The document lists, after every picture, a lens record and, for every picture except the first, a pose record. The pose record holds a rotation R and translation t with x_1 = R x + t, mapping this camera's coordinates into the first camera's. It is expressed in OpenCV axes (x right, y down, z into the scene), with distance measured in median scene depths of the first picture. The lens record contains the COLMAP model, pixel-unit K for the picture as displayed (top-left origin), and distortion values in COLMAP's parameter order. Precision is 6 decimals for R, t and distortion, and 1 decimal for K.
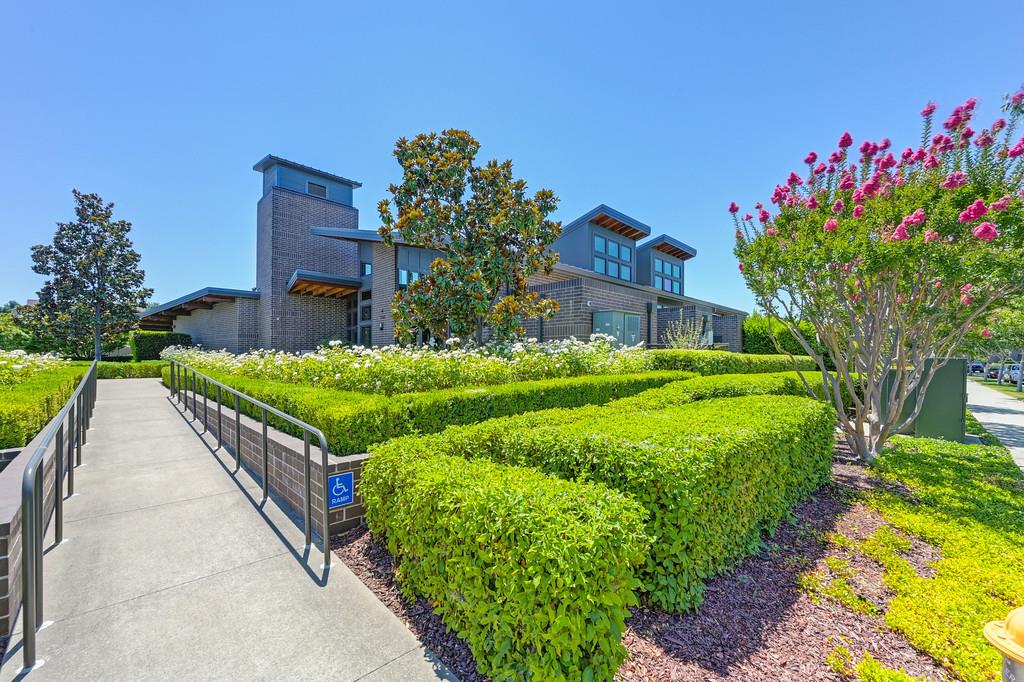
lens RADIAL K [[410.0, 0, 505.7], [0, 410.0, 355.4], [0, 0, 1]] dist [0.003103, -0.001038]
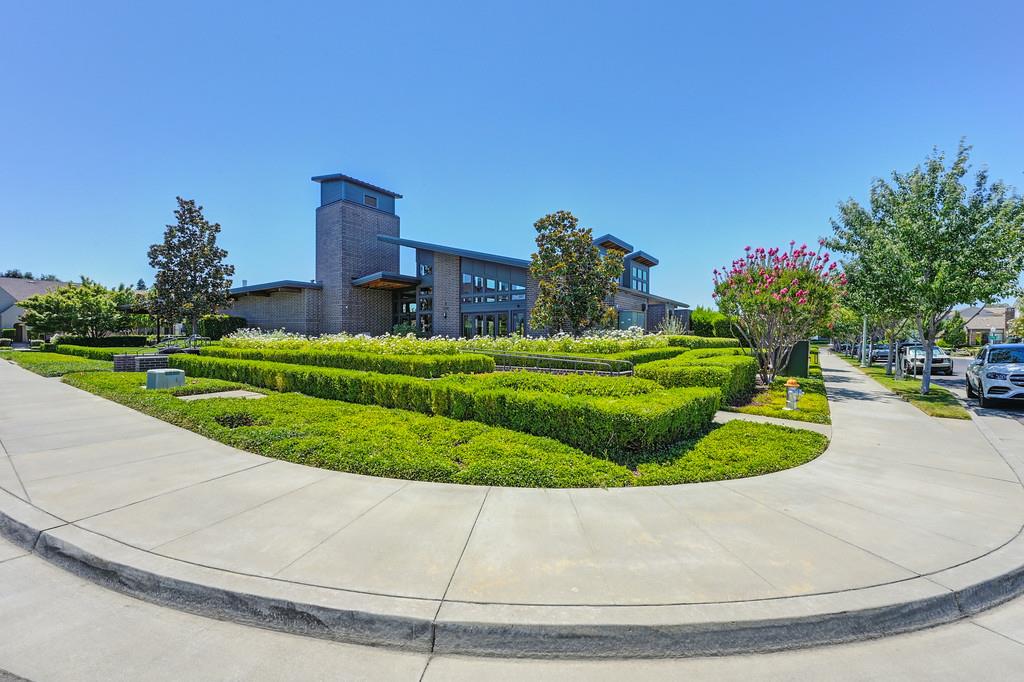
lens RADIAL K [[410.0, 0, 510.6], [0, 410.0, 343.1], [0, 0, 1]] dist [0.003103, -0.001038]
pose [[0.987409, 0.001326, 0.158183, -0.265244], [-0.003925, 0.999862, 0.016119, -0.003015], [-0.158140, -0.016537, 0.987278, -0.302940]]
